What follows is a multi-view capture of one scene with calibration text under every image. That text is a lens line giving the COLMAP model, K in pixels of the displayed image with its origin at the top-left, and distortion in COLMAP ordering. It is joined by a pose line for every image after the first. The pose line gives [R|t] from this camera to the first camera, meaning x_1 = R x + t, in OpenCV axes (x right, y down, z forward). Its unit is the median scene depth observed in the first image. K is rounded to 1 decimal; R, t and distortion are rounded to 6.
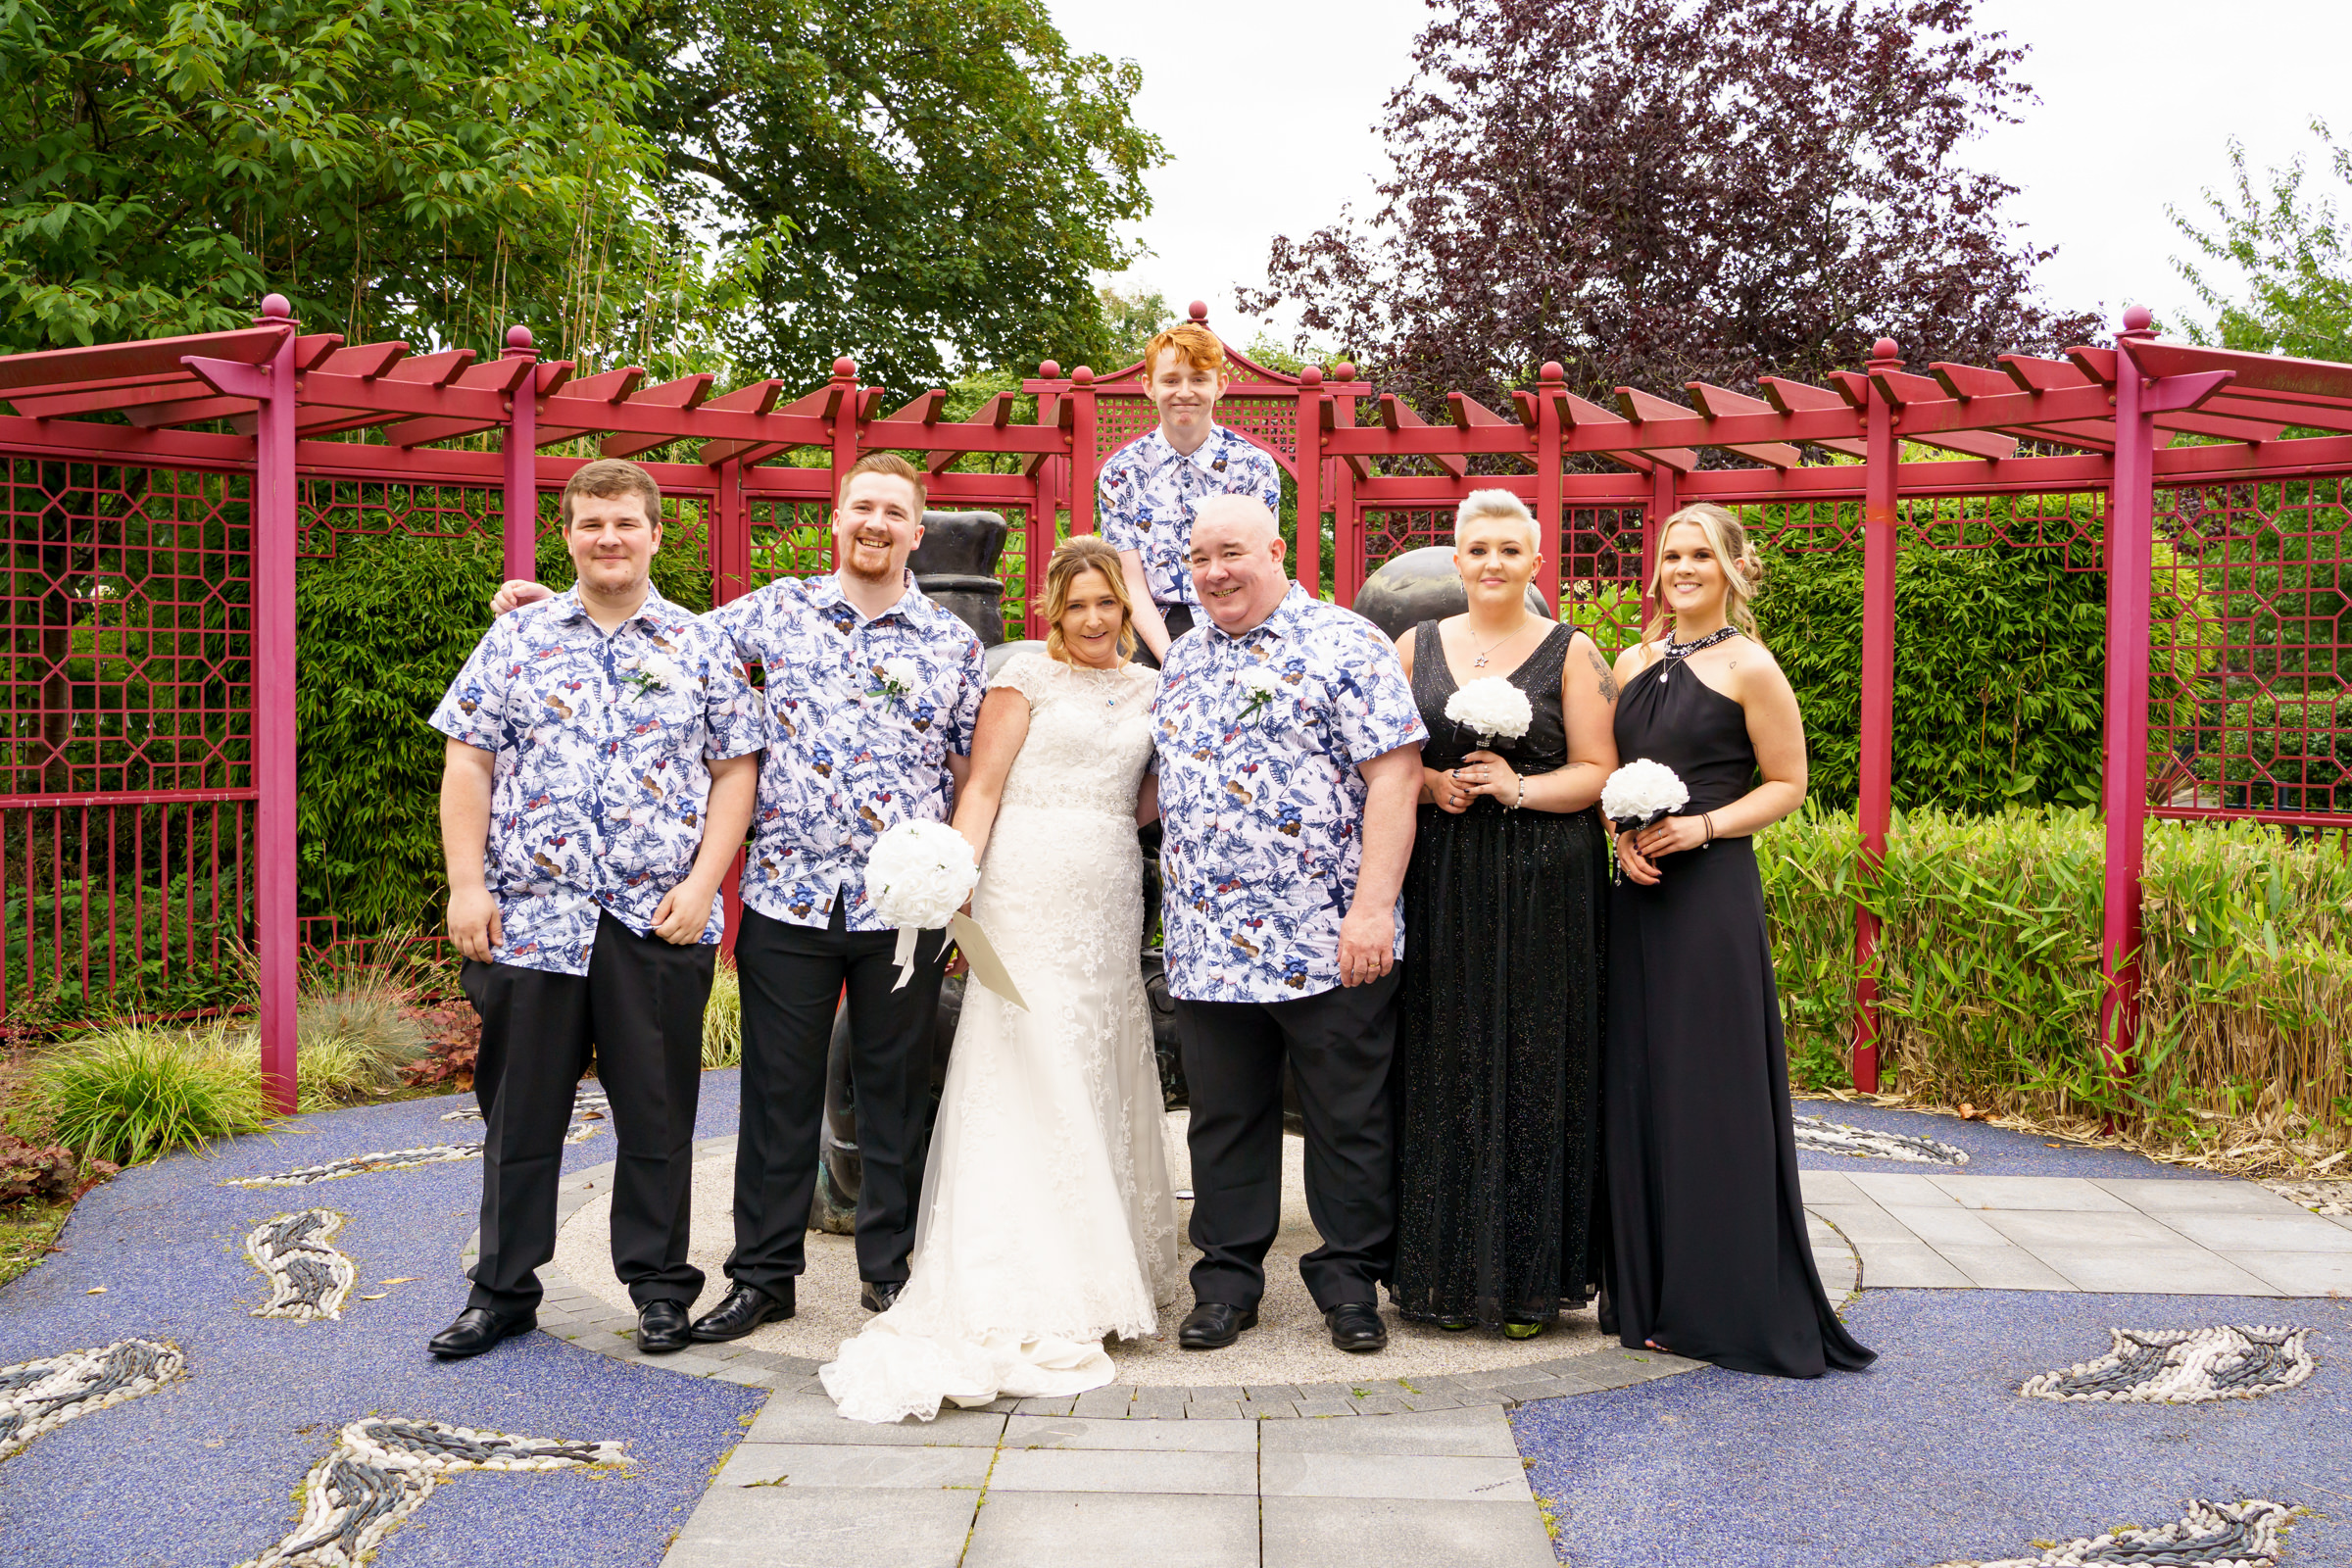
lens RADIAL K [[2295.5, 0, 1176.2], [0, 2295.5, 709.4], [0, 0, 1]] dist [-0.000157, 0.001576]
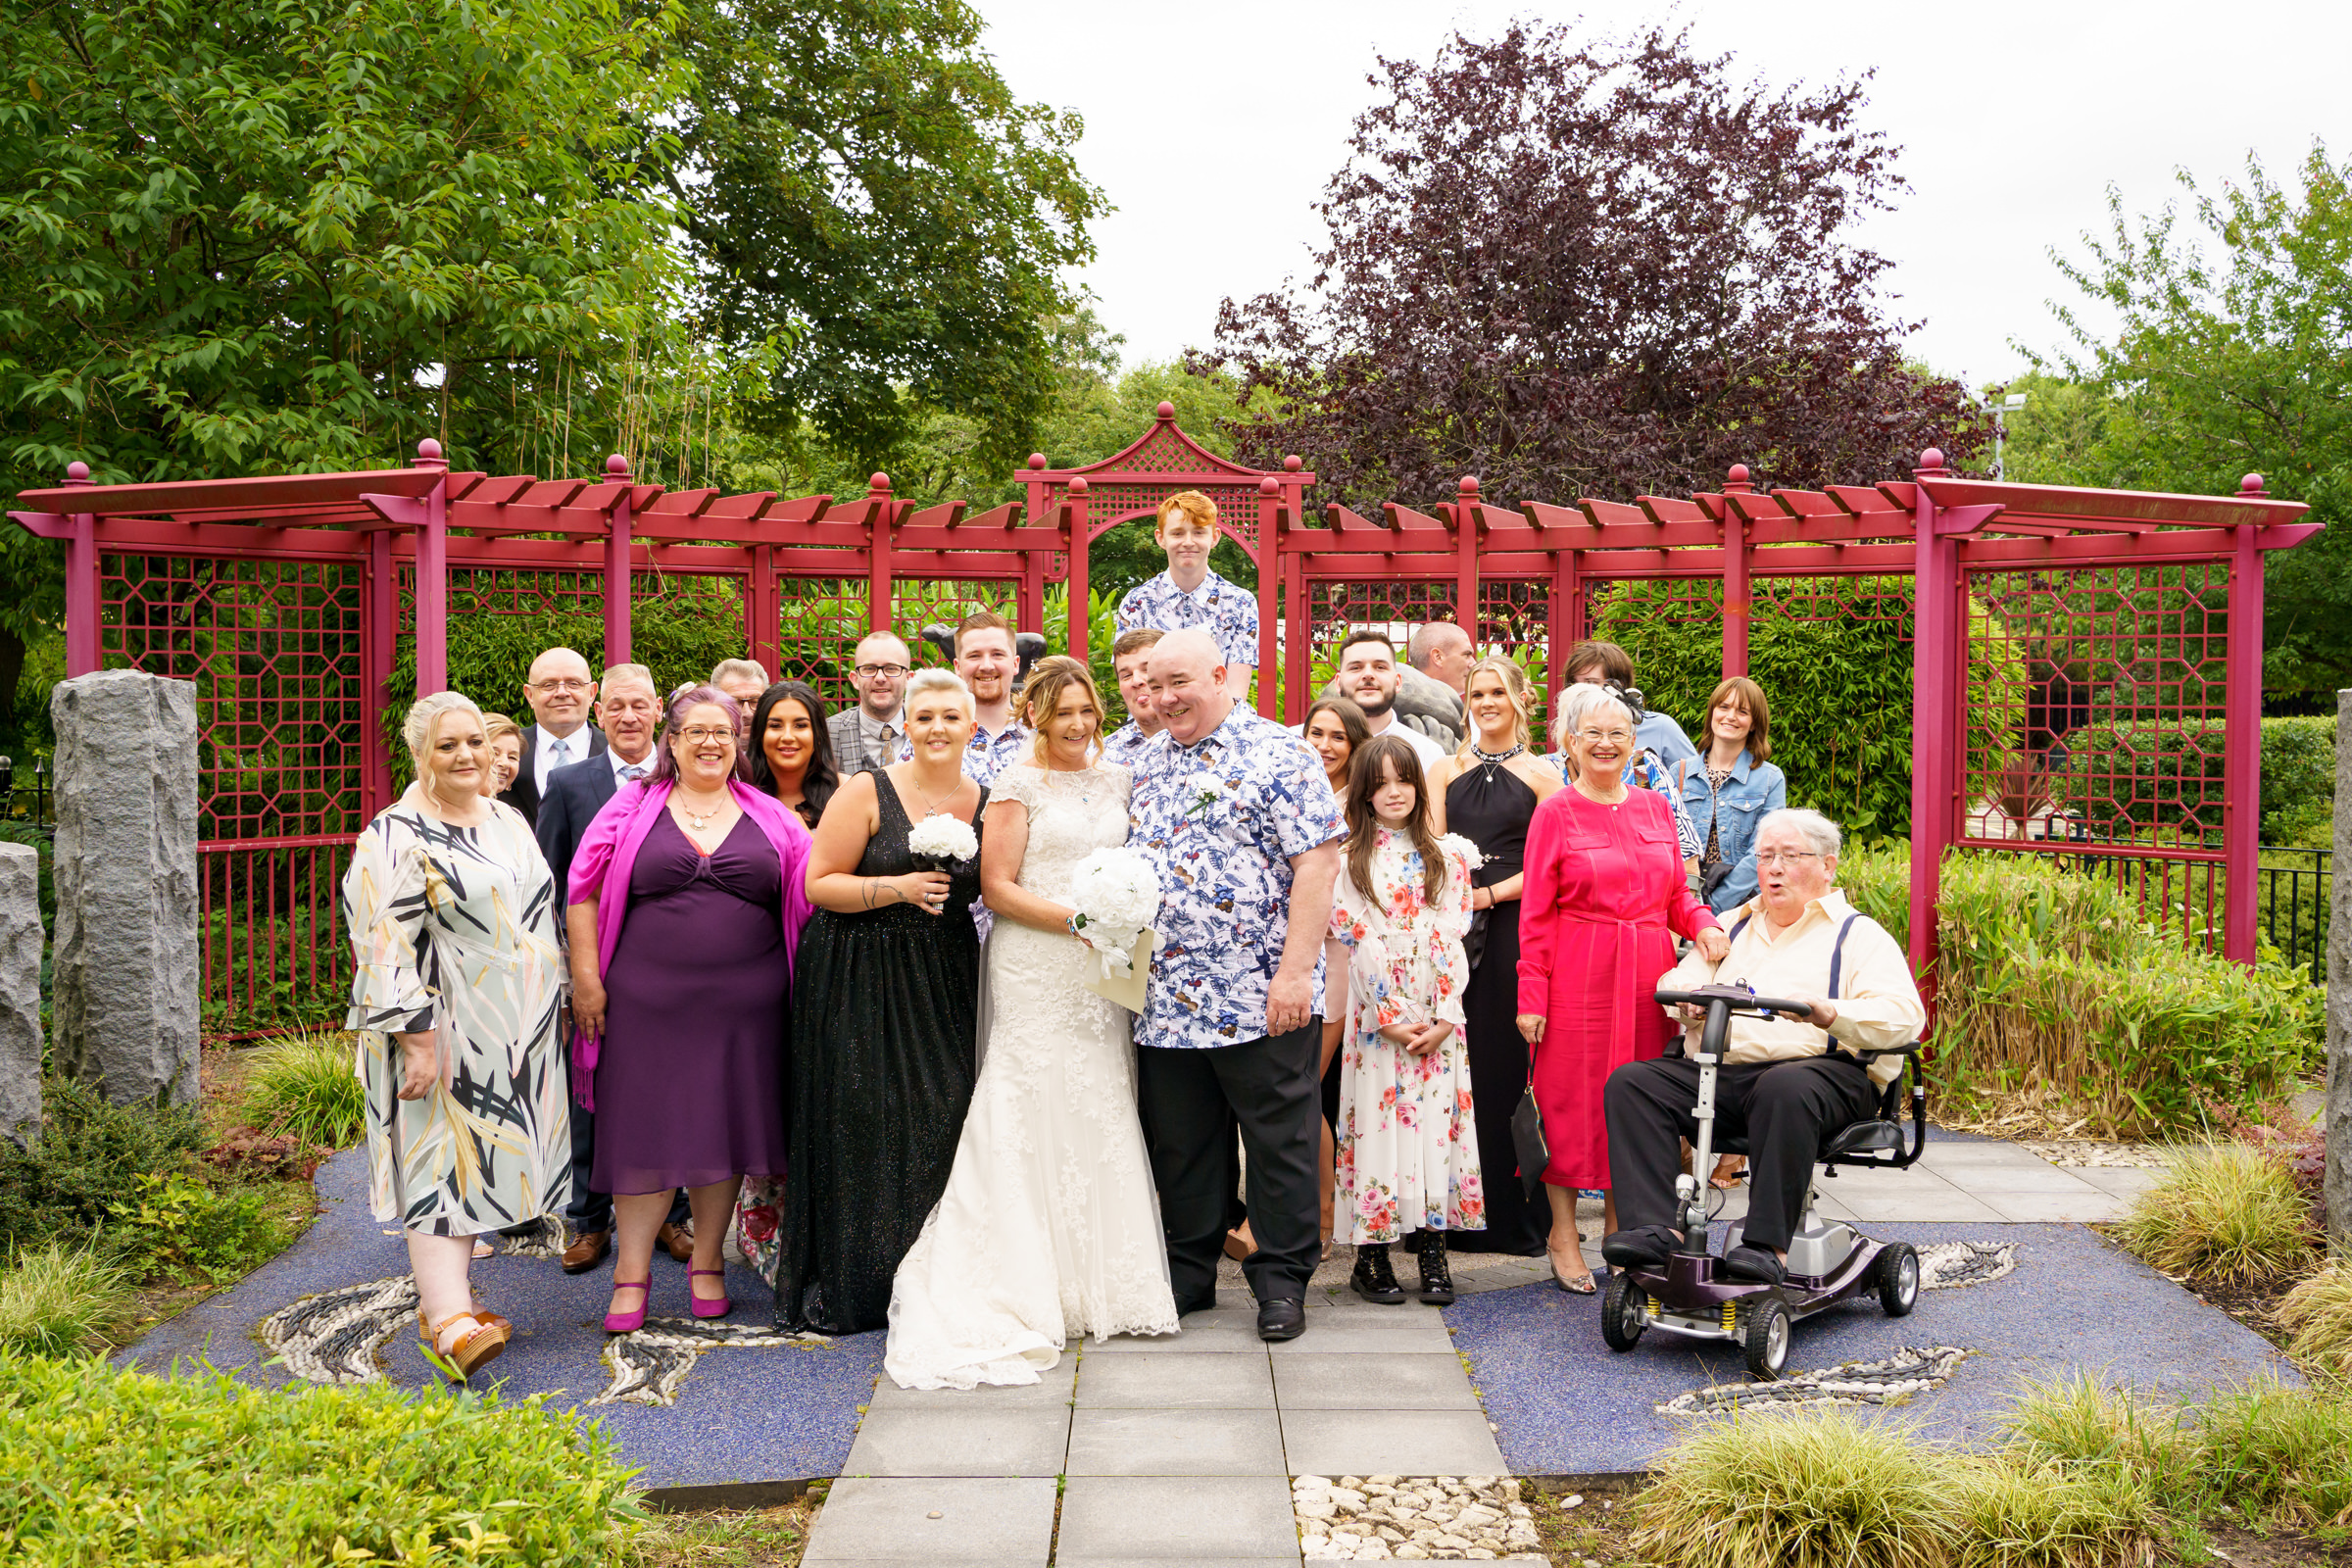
lens RADIAL K [[2295.5, 0, 1176.2], [0, 2295.5, 709.4], [0, 0, 1]] dist [-0.000157, 0.001576]
pose [[0.999477, -0.005506, 0.031873, -0.026207], [0.005521, 0.999985, -0.000402, -0.025897], [-0.031871, 0.000577, 0.999492, -0.179272]]
